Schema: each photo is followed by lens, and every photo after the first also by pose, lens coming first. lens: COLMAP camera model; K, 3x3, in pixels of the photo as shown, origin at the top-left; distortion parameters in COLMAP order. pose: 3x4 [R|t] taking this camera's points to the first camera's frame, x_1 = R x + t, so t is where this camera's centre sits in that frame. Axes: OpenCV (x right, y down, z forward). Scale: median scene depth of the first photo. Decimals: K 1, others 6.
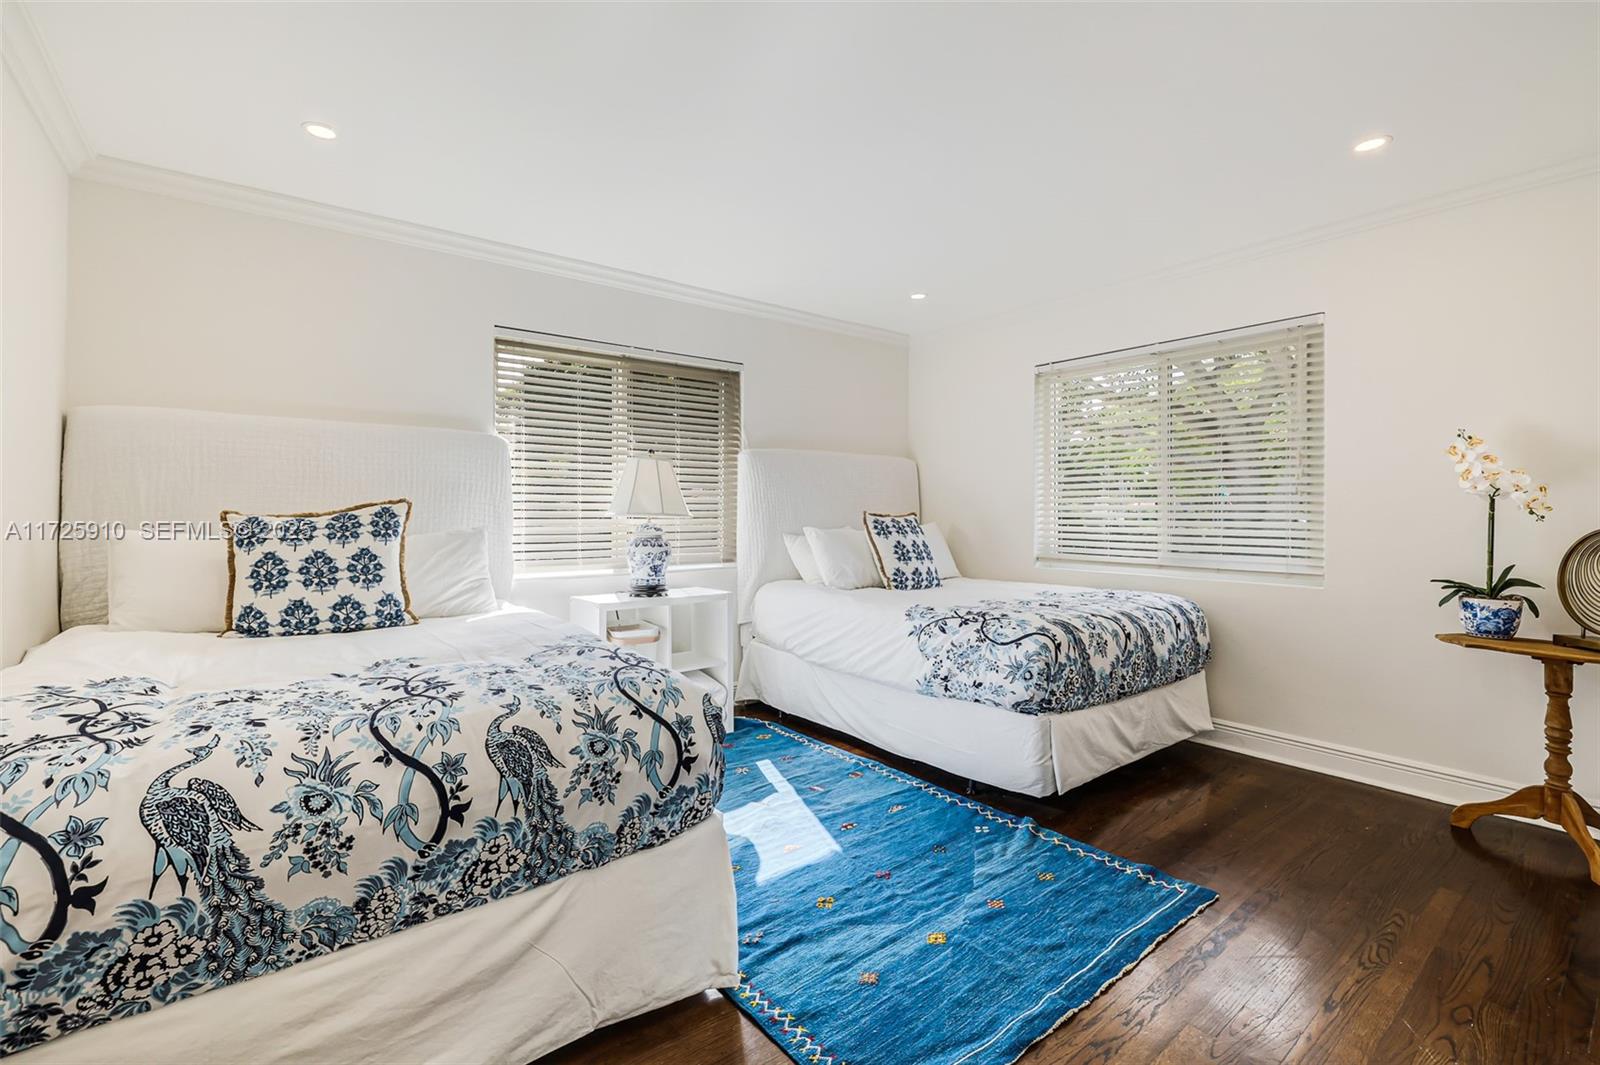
lens RADIAL K [[684.9, 0, 788.0], [0, 684.9, 528.3], [0, 0, 1]] dist [-0.000155, 0.000557]
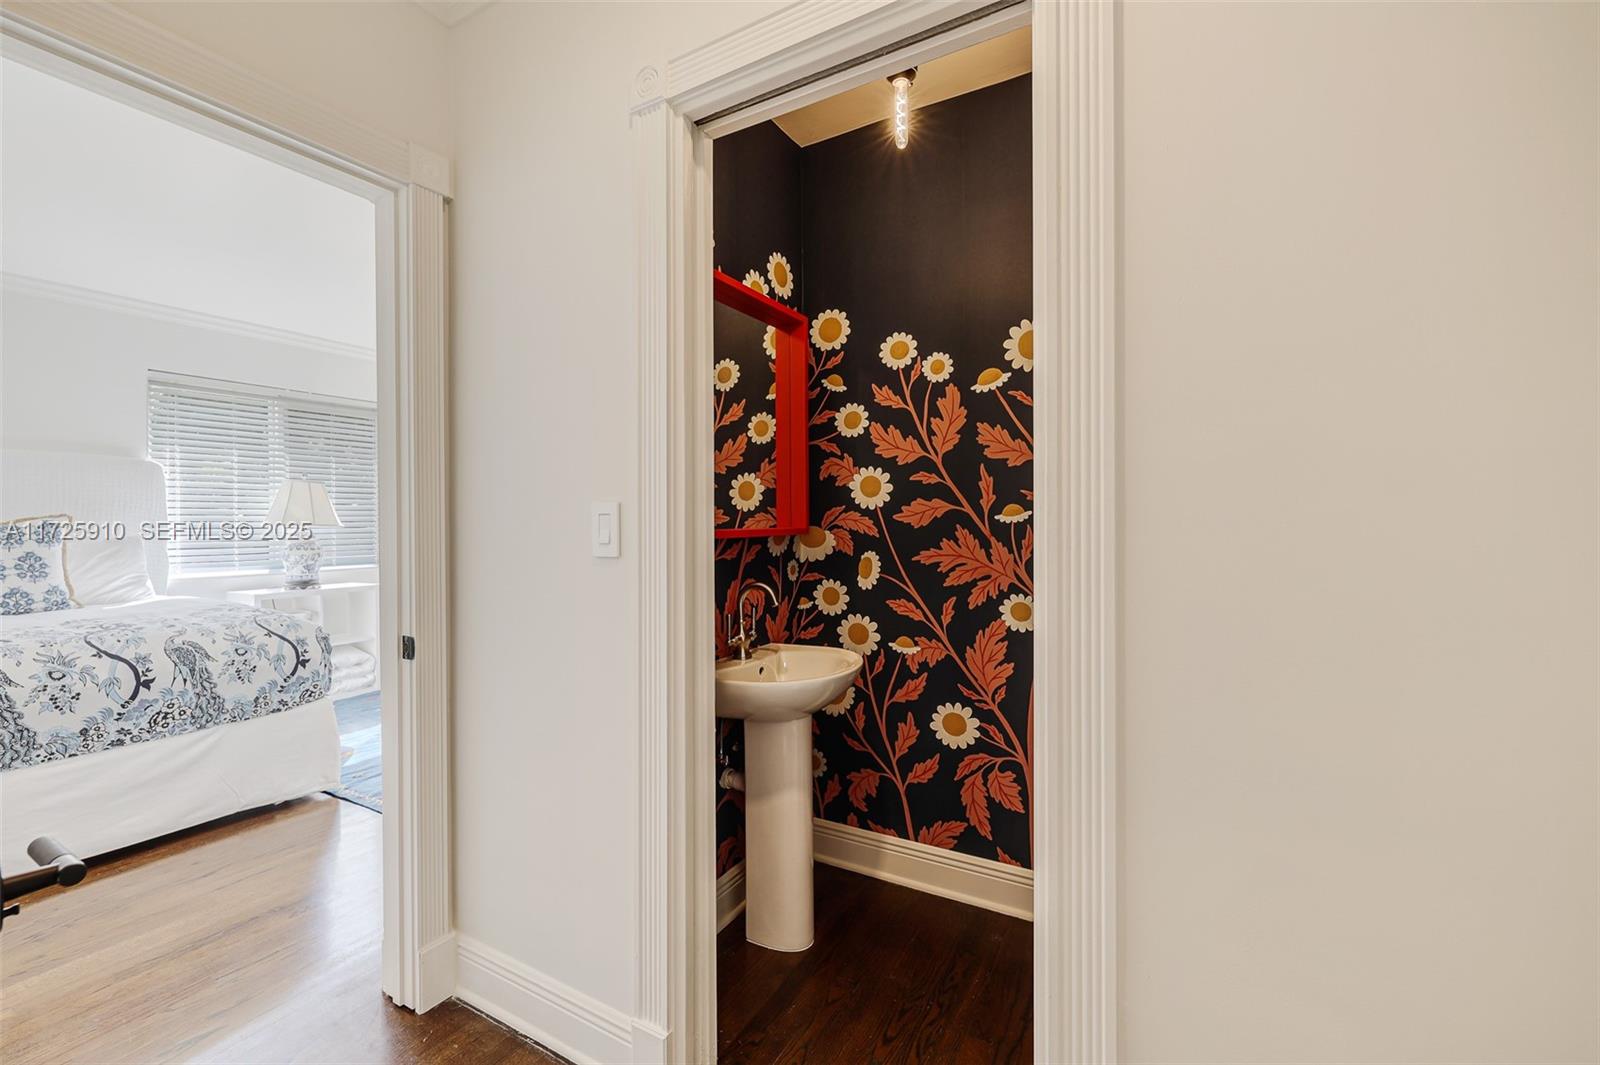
lens RADIAL K [[684.9, 0, 788.0], [0, 684.9, 528.3], [0, 0, 1]] dist [-0.000155, 0.000557]
pose [[0.931509, -0.010364, 0.363570, 0.427102], [0.015677, 0.999809, -0.011666, 0.037599], [-0.363380, 0.016566, 0.931494, -1.252197]]
